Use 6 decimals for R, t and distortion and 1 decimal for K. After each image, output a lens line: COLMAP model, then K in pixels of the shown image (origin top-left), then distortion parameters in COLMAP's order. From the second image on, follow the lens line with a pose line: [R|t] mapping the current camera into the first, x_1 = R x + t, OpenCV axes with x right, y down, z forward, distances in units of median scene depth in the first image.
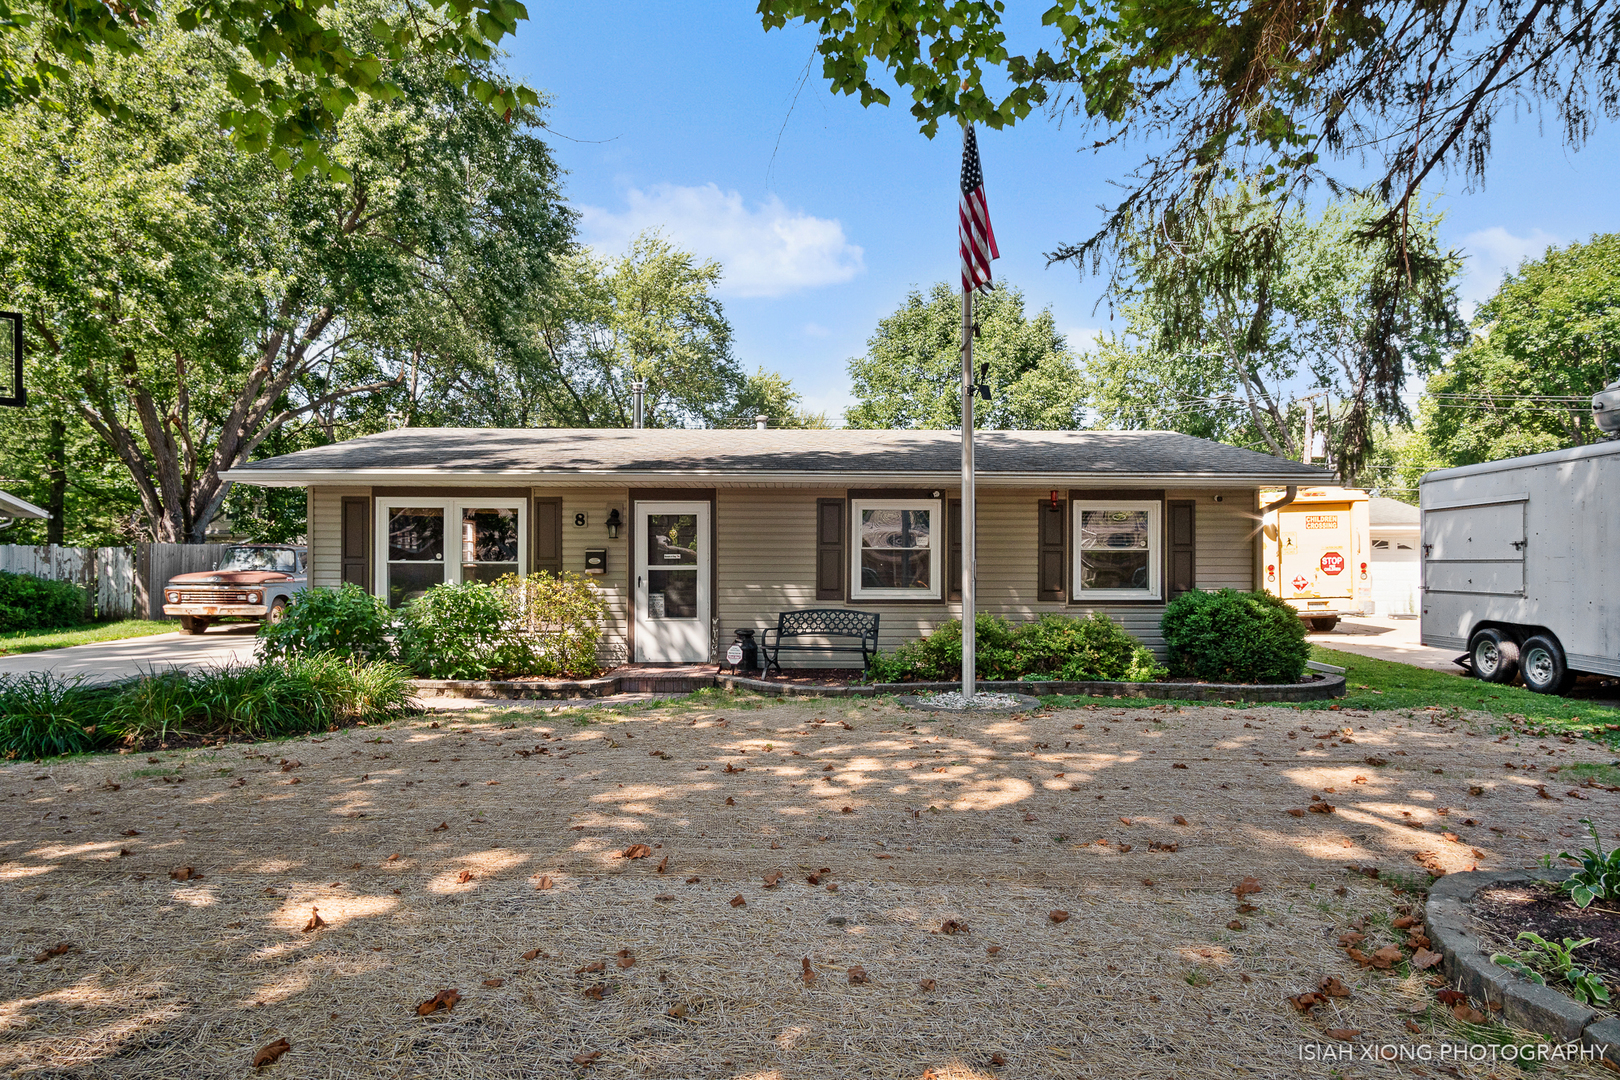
lens RADIAL K [[893.3, 0, 802.3], [0, 893.3, 535.0], [0, 0, 1]] dist [-0.030424, 0.003541]
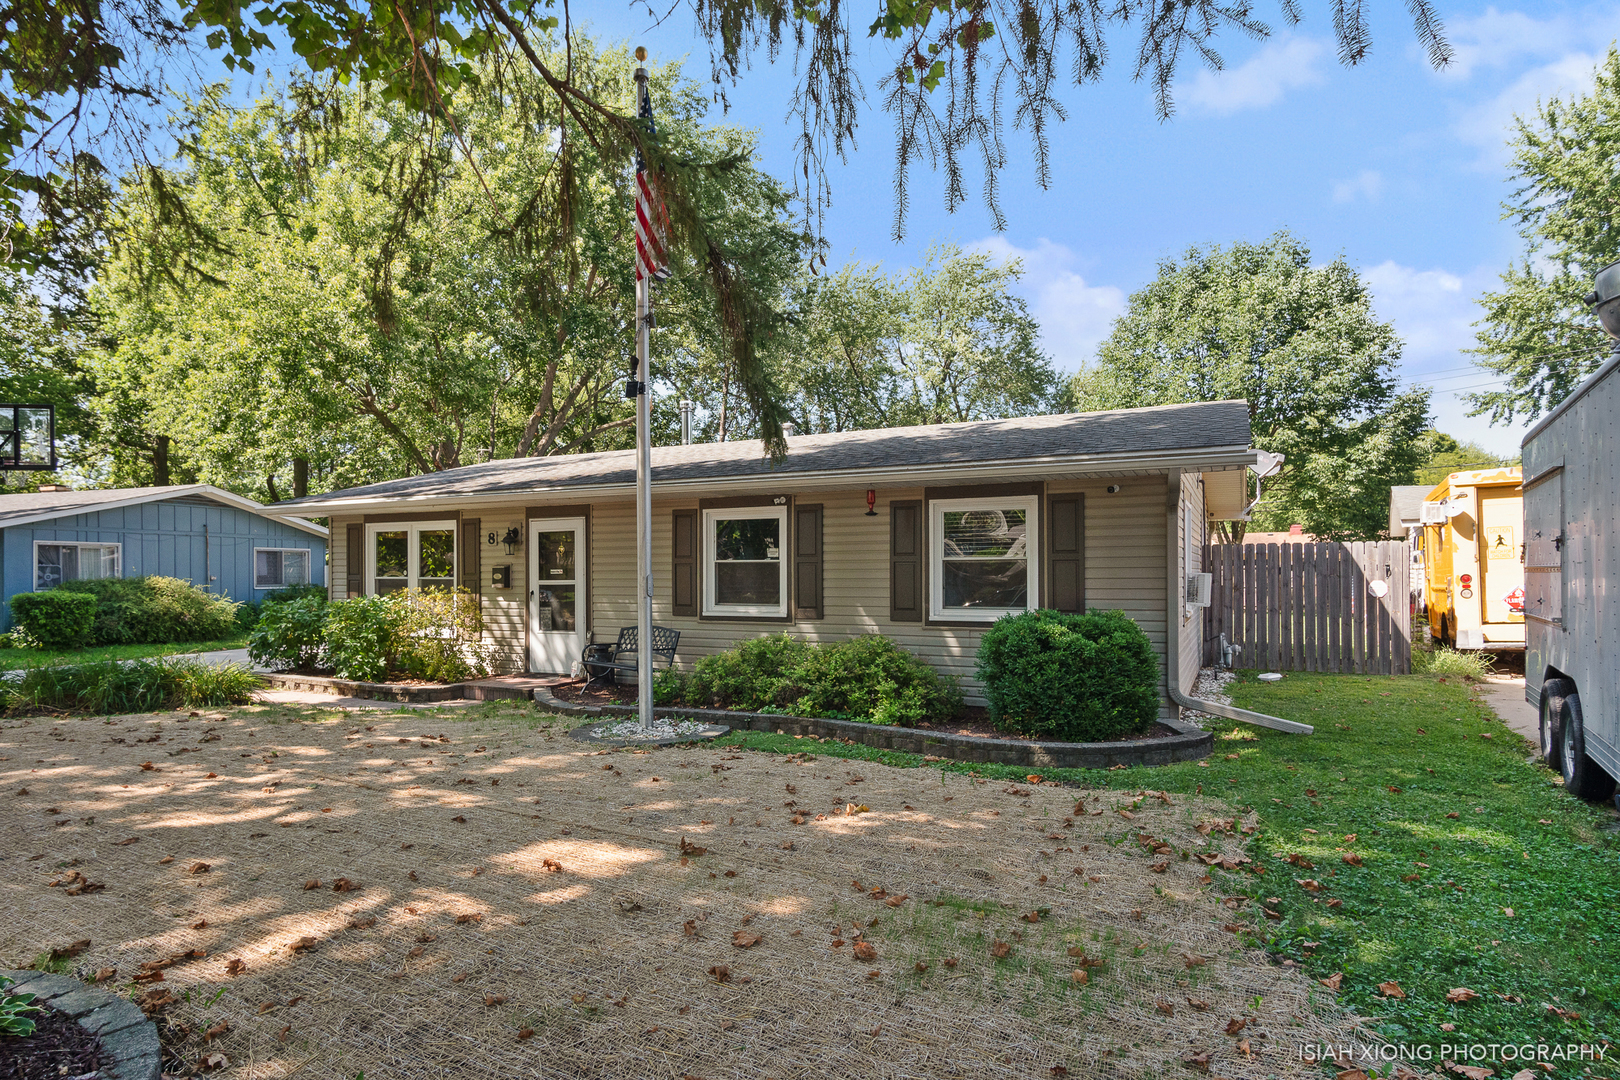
lens RADIAL K [[893.3, 0, 802.3], [0, 893.3, 535.0], [0, 0, 1]] dist [-0.030424, 0.003541]
pose [[0.883723, -0.025810, -0.467298, 0.593076], [0.021151, 0.999661, -0.015214, 0.003459], [0.467532, 0.003561, 0.883969, 0.214691]]
